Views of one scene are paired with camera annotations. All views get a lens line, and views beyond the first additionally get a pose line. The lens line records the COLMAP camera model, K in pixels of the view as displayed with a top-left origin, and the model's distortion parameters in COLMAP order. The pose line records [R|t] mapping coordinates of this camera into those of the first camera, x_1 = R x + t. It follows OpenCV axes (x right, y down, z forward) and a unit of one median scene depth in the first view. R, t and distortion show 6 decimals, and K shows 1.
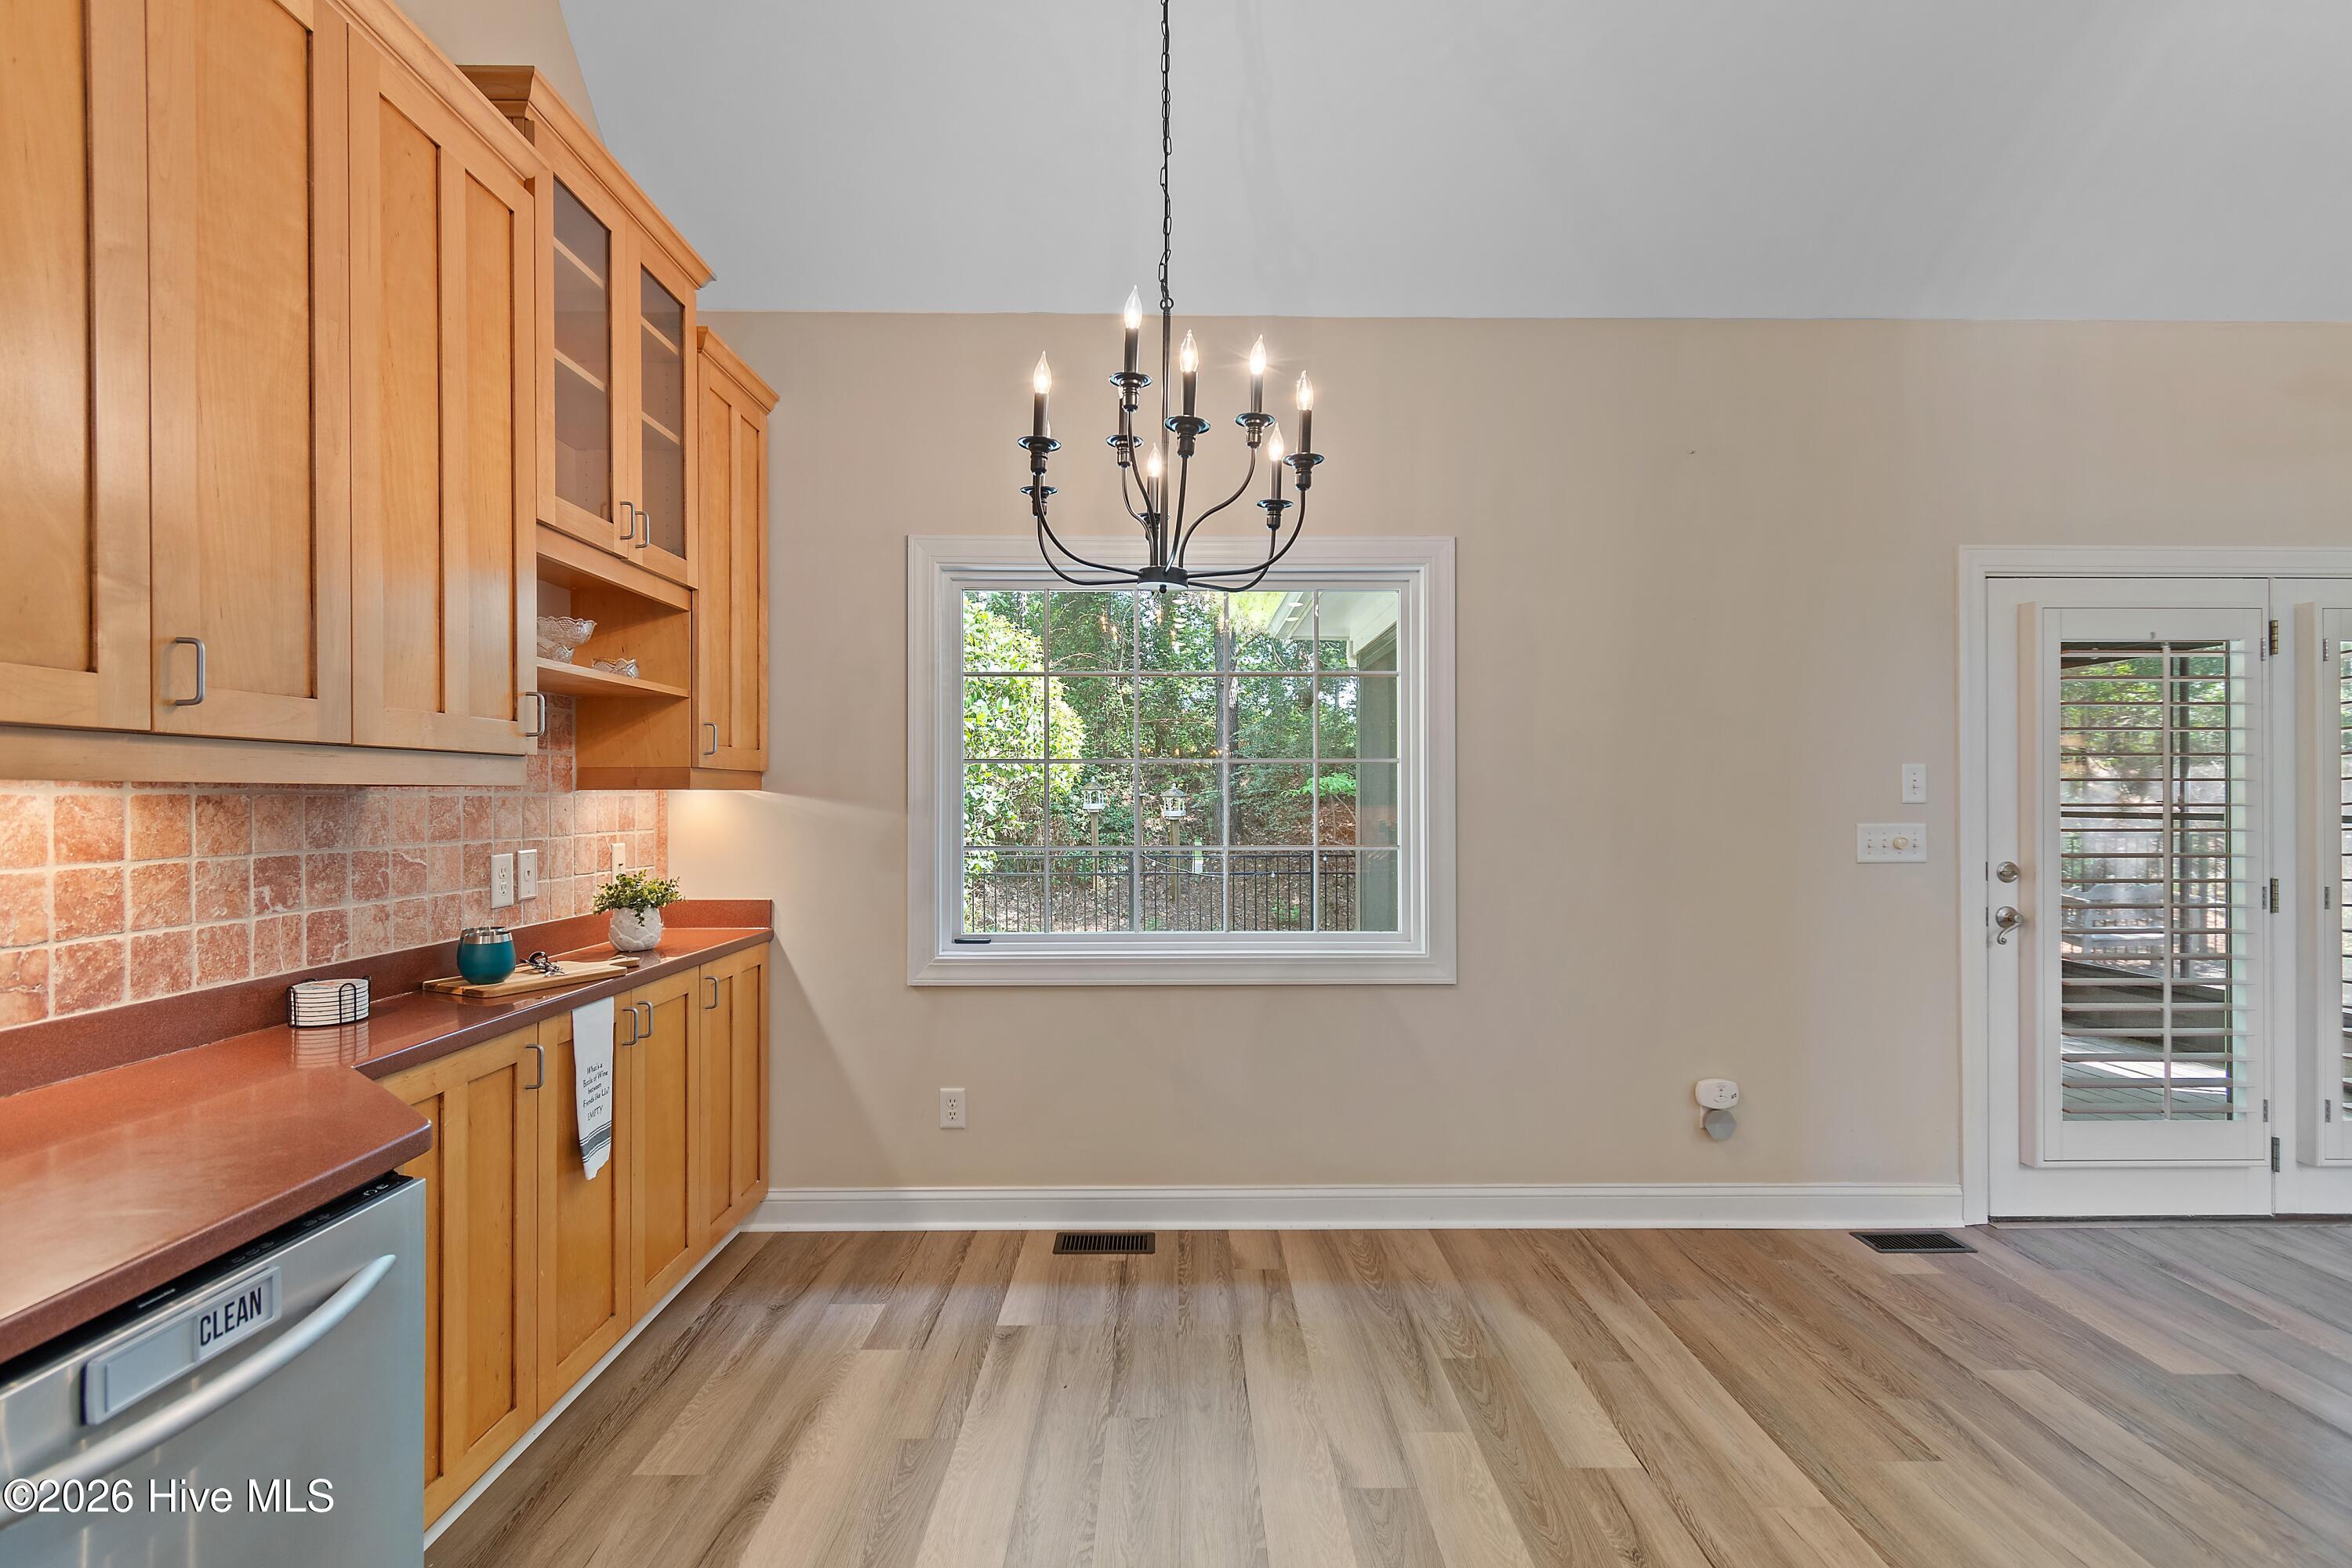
lens RADIAL K [[1029.8, 0, 1173.8], [0, 1029.8, 795.6], [0, 0, 1]] dist [0.004857, -0.000589]
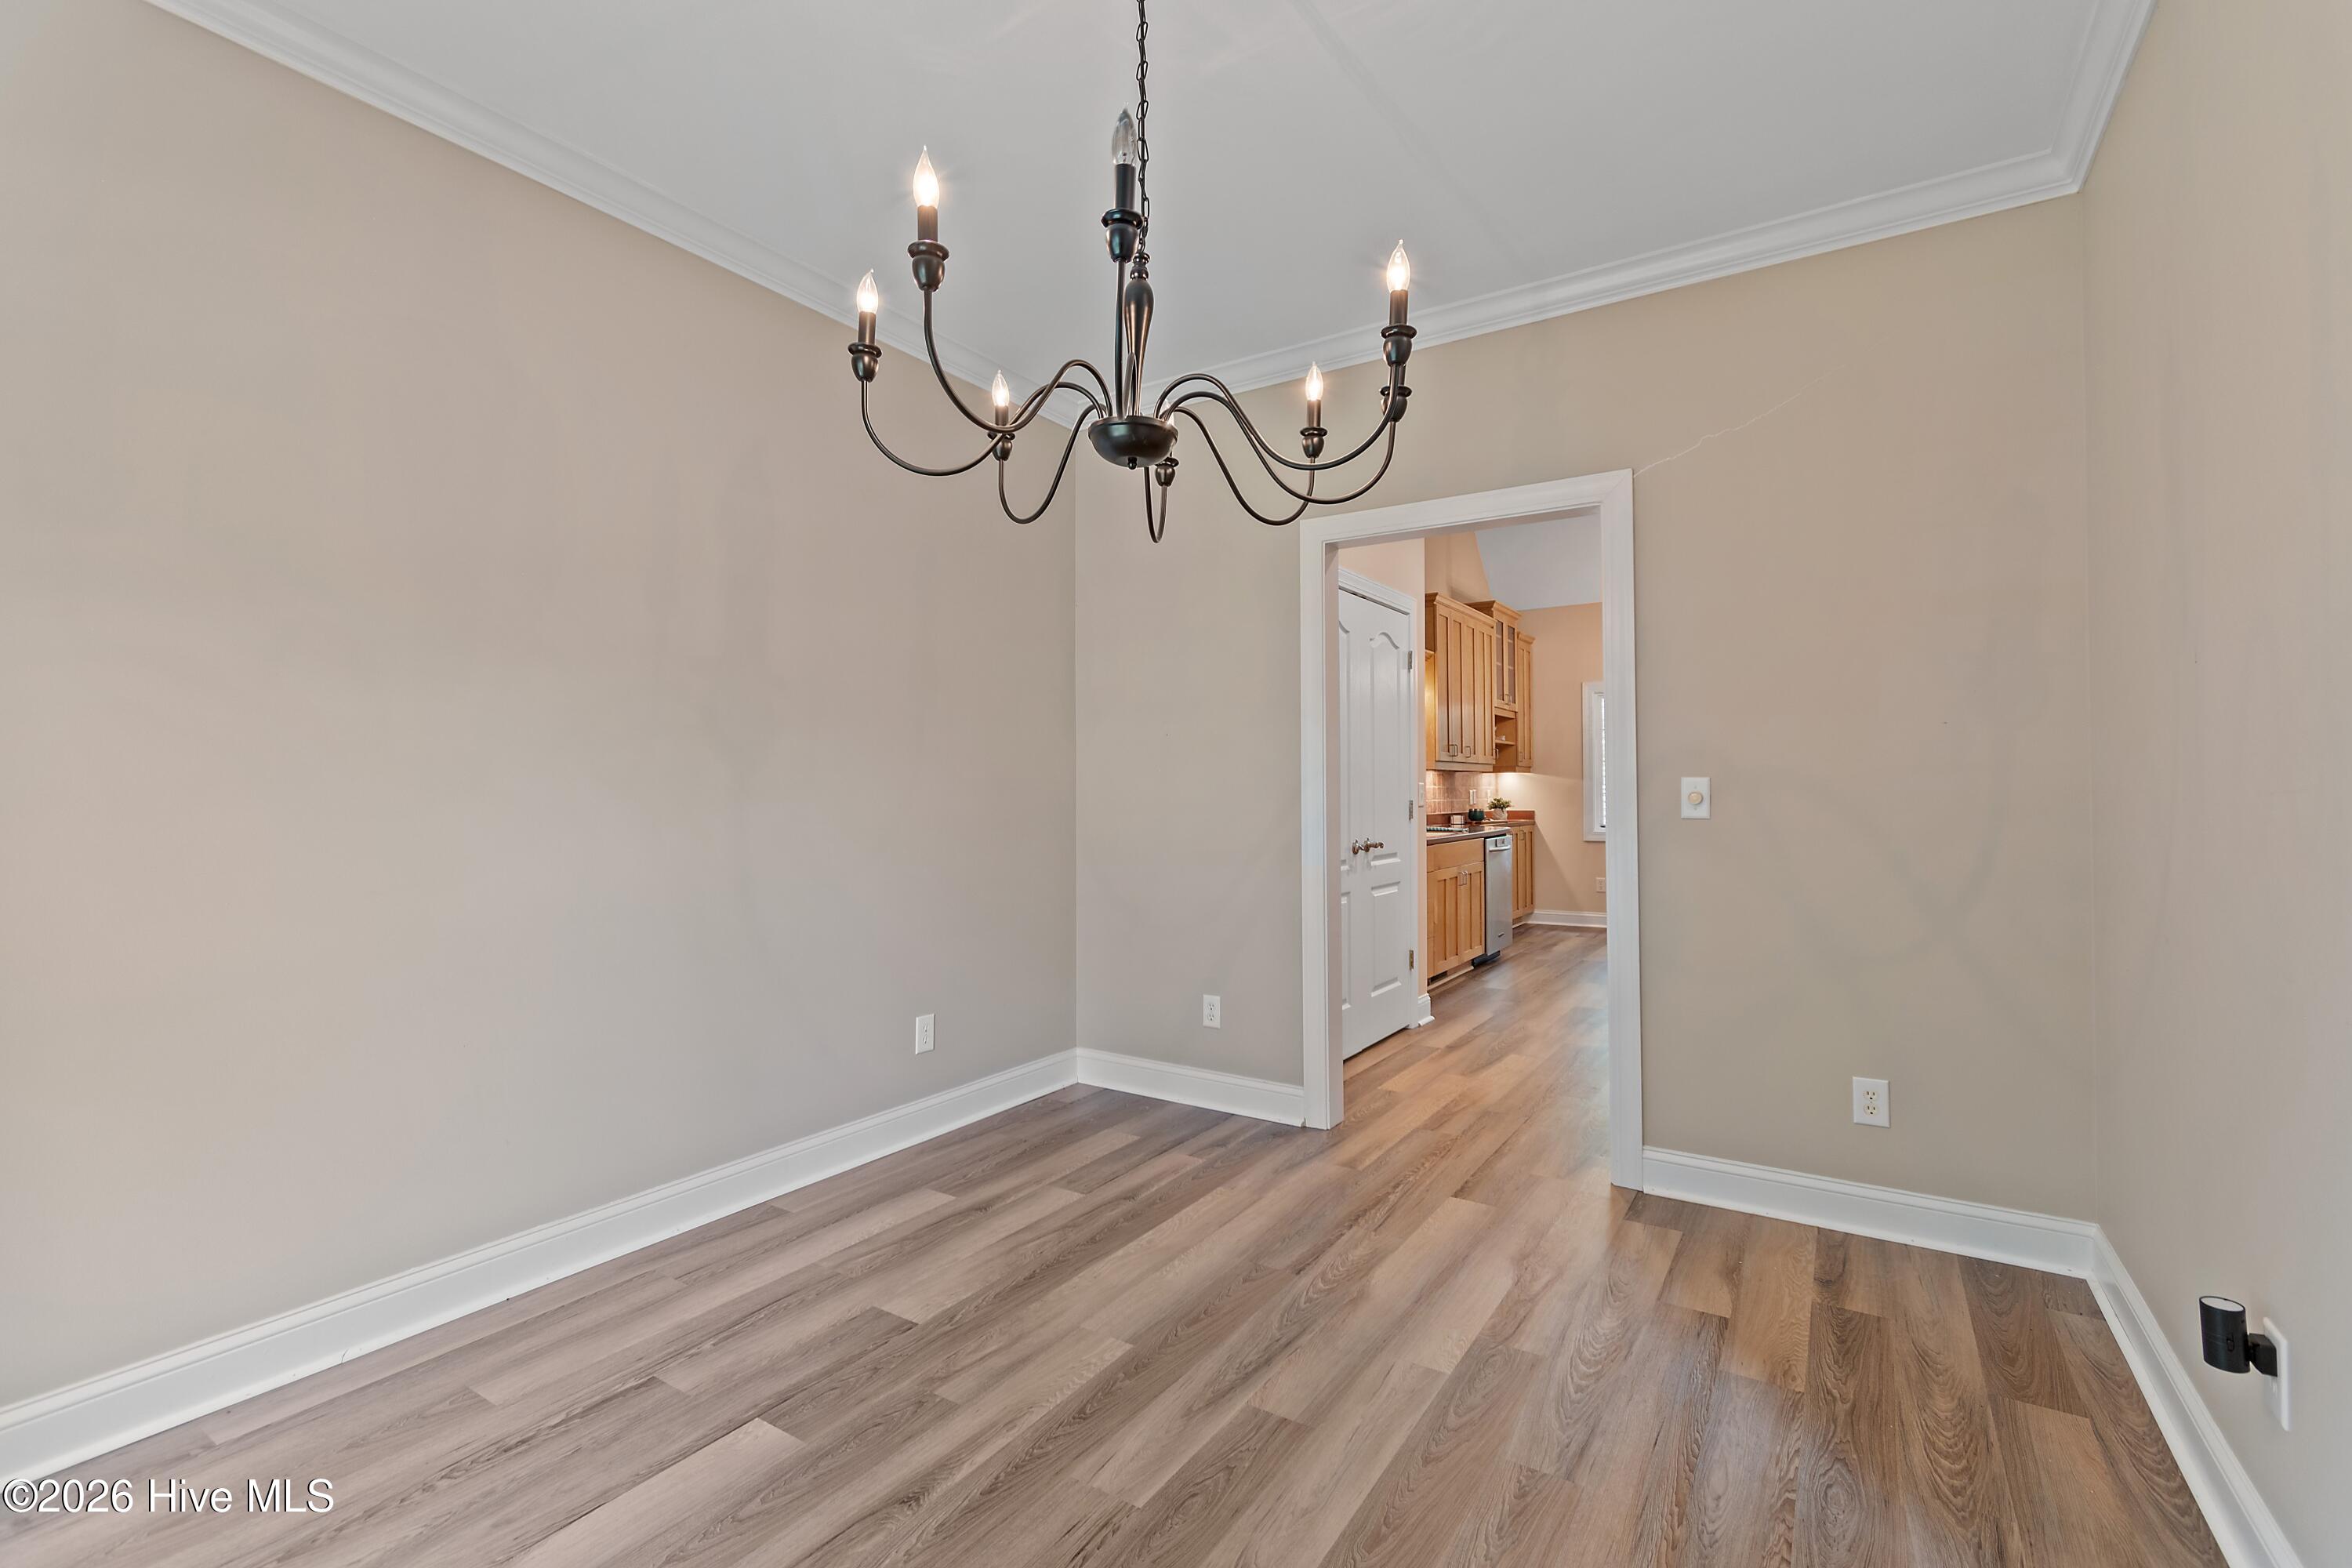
lens RADIAL K [[1029.8, 0, 1174.8], [0, 1029.8, 781.4], [0, 0, 1]] dist [0.004857, -0.000589]
pose [[0.831954, -0.009366, -0.554765, 0.444230], [0.005900, 0.999950, -0.008035, 0.042389], [0.554813, 0.003412, 0.831968, -2.317721]]
